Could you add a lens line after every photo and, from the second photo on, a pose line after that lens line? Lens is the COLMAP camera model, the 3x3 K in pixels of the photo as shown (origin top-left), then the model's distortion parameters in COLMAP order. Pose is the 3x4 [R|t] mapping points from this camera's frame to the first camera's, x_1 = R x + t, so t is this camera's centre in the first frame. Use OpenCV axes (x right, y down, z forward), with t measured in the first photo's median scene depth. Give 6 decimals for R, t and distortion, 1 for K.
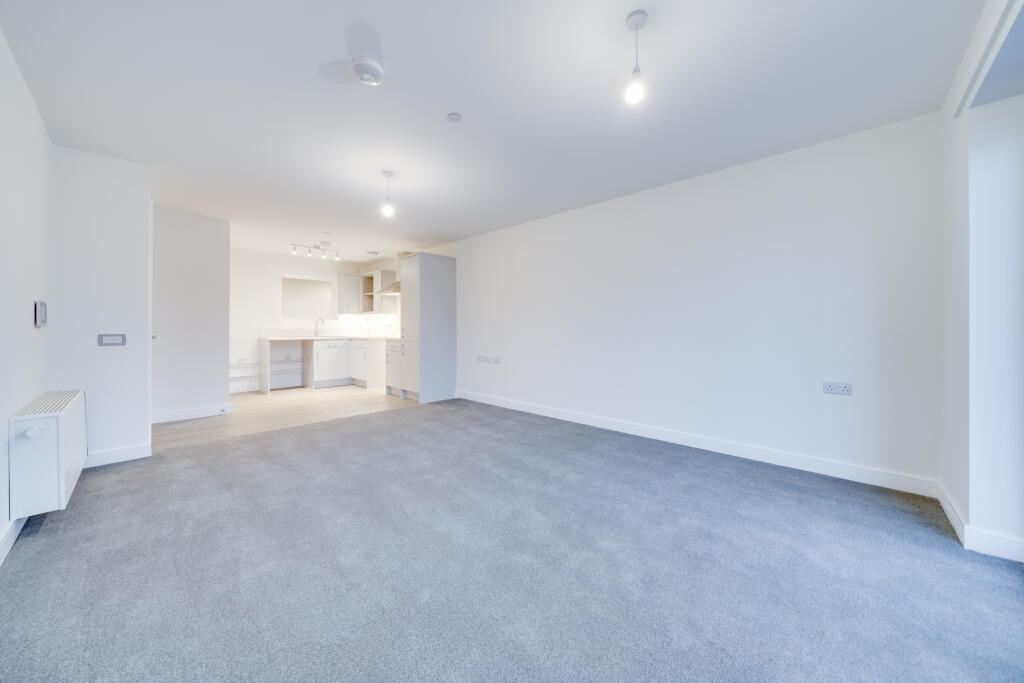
lens RADIAL K [[356.4, 0, 480.3], [0, 356.4, 329.8], [0, 0, 1]] dist [0.009106, -0.000345]
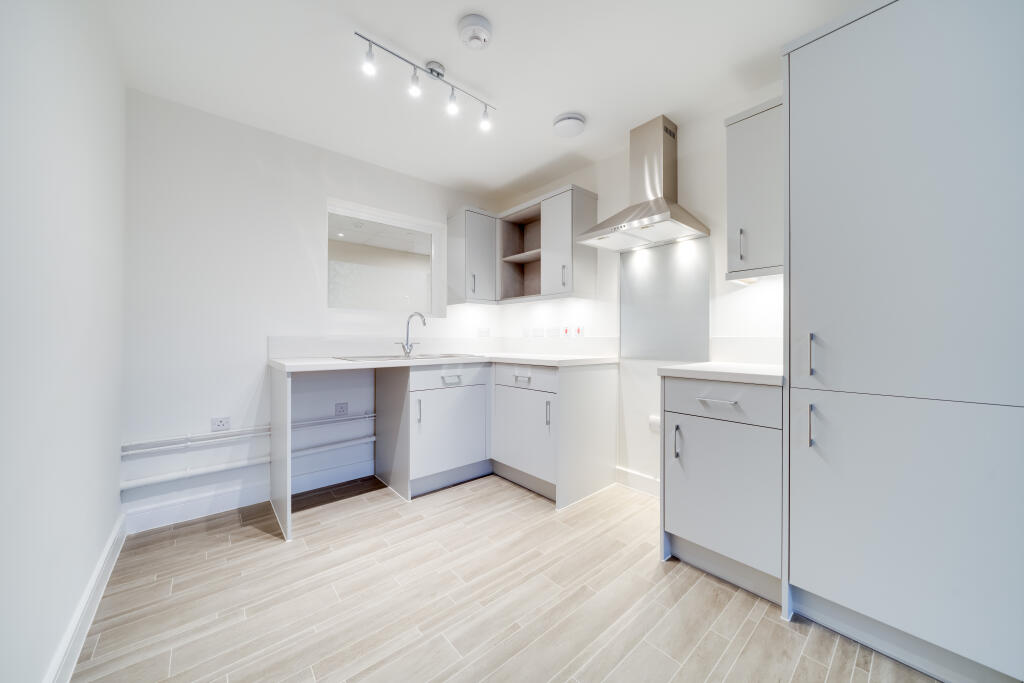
lens RADIAL K [[356.4, 0, 480.7], [0, 356.4, 334.4], [0, 0, 1]] dist [0.009106, -0.000345]
pose [[0.994651, 0.000712, -0.103292, -0.758248], [-0.002039, 0.999917, -0.012740, -0.003270], [0.103275, 0.012883, 0.994569, 1.365330]]
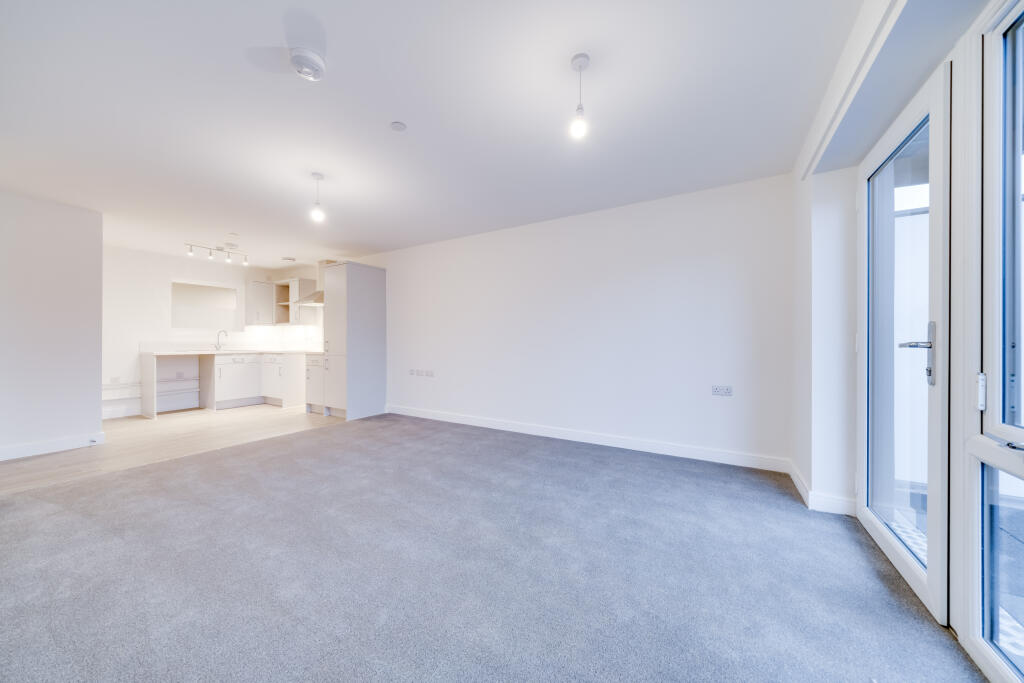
lens RADIAL K [[356.4, 0, 476.0], [0, 356.4, 342.2], [0, 0, 1]] dist [0.009106, -0.000345]
pose [[0.975137, -0.000293, 0.221603, -0.077223], [0.000701, 0.999998, -0.001764, 0.000173], [-0.221602, 0.001875, 0.975135, -0.002409]]
